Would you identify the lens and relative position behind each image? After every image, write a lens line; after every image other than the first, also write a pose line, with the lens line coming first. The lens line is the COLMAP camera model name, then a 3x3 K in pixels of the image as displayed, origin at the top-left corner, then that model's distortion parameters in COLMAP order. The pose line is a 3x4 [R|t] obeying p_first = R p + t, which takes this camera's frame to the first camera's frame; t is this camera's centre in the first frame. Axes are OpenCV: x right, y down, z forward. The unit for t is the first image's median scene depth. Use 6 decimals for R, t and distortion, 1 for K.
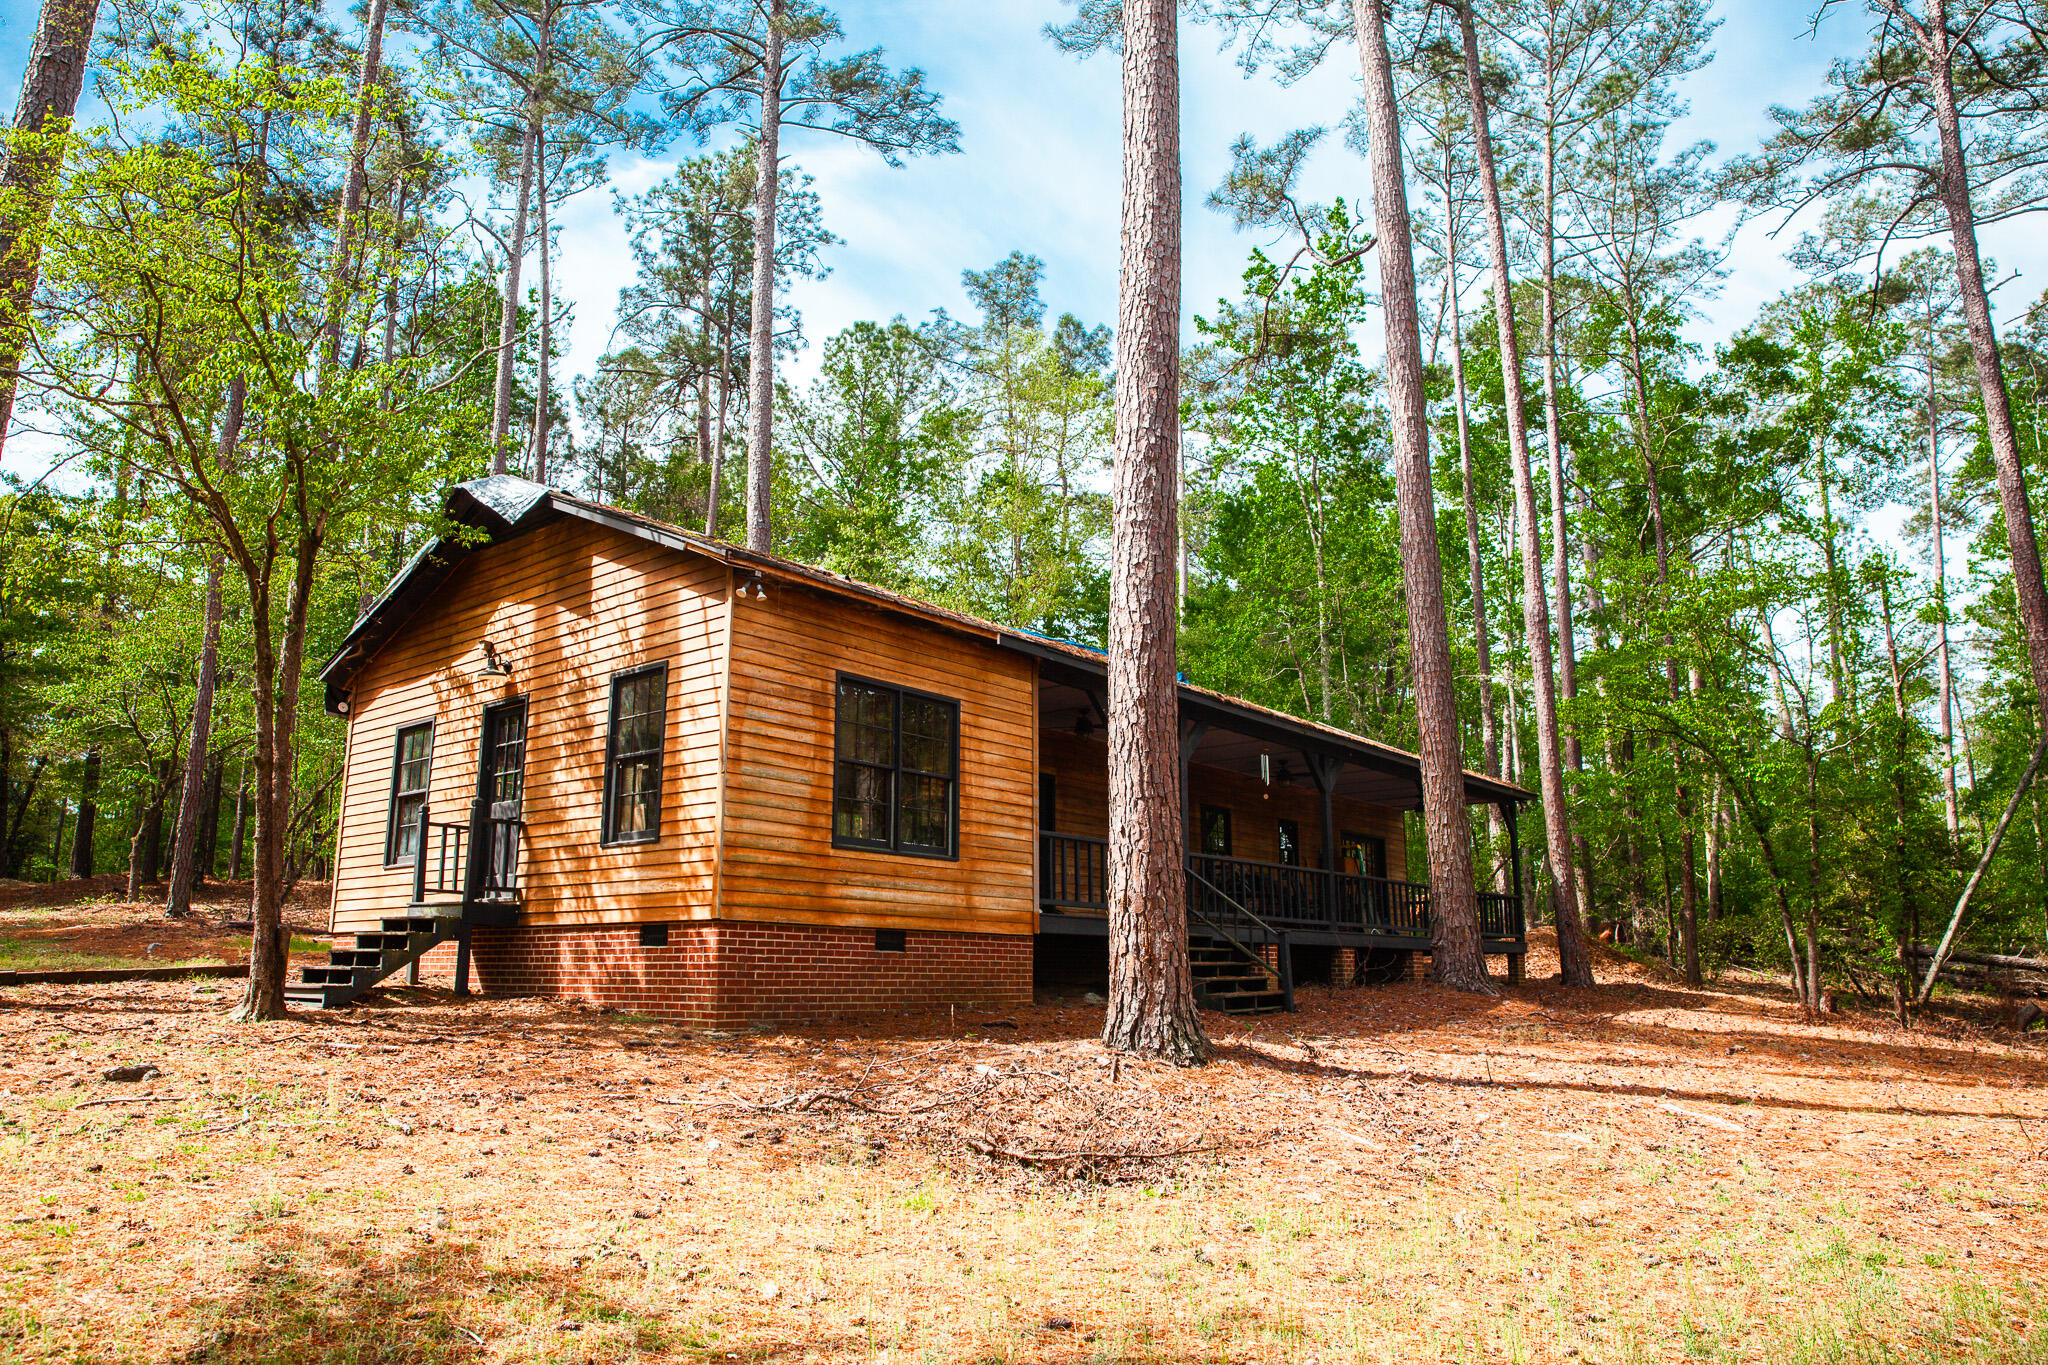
lens RADIAL K [[1396.3, 0, 1063.3], [0, 1396.3, 676.7], [0, 0, 1]] dist [-0.109158, 0.000373]
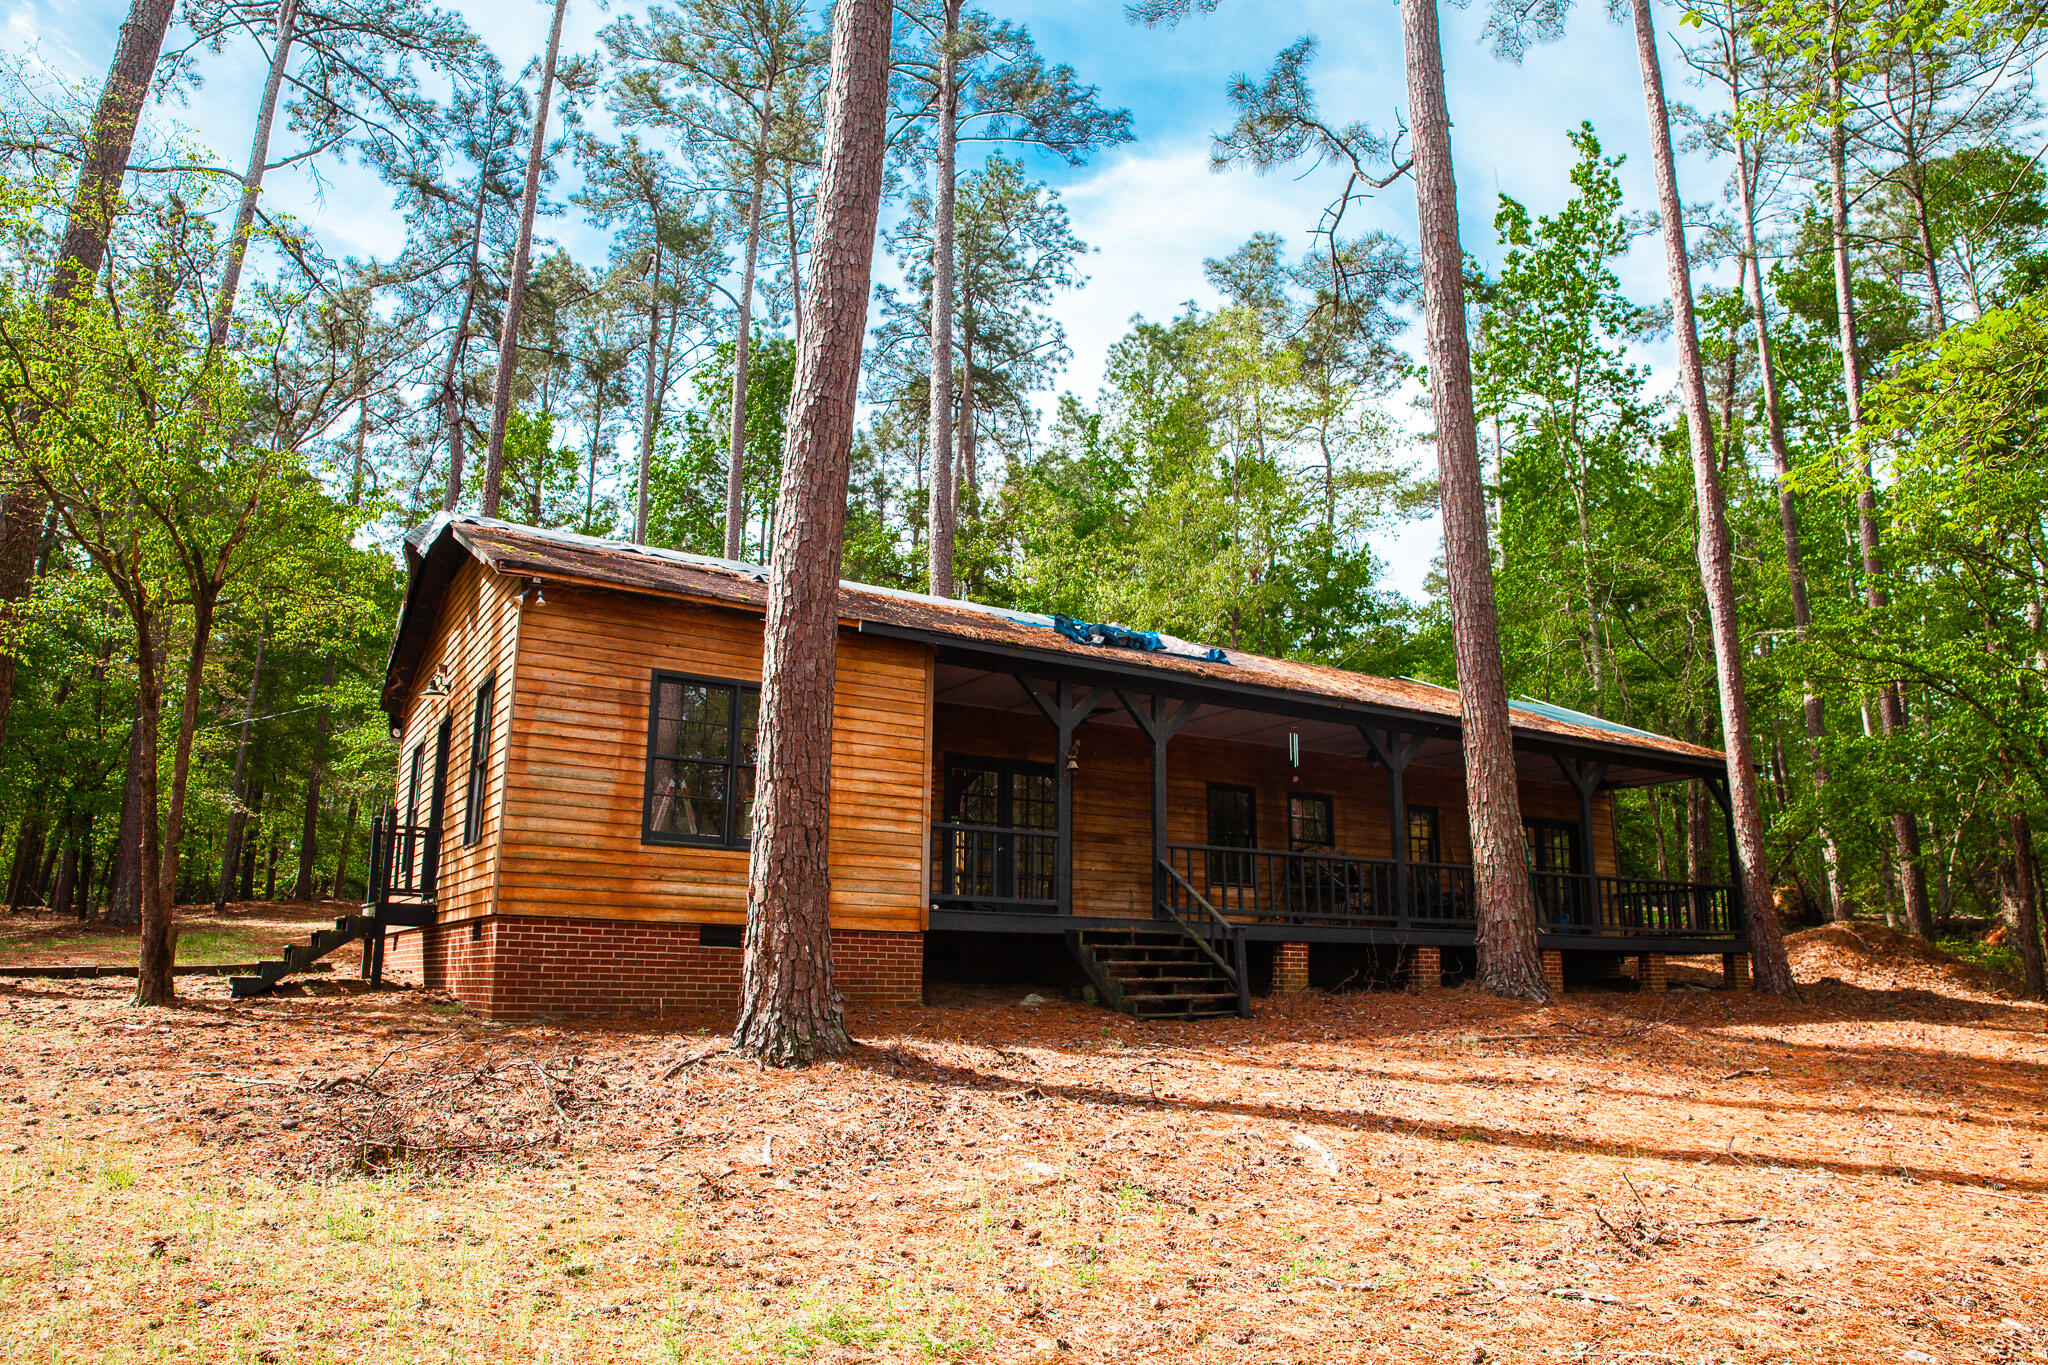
lens RADIAL K [[1396.3, 0, 1063.3], [0, 1396.3, 676.7], [0, 0, 1]] dist [-0.109158, 0.000373]
pose [[0.949202, -0.064650, -0.307956, 0.385368], [0.063281, 0.997891, -0.014442, 0.030964], [0.308240, -0.005779, 0.951291, 0.121726]]
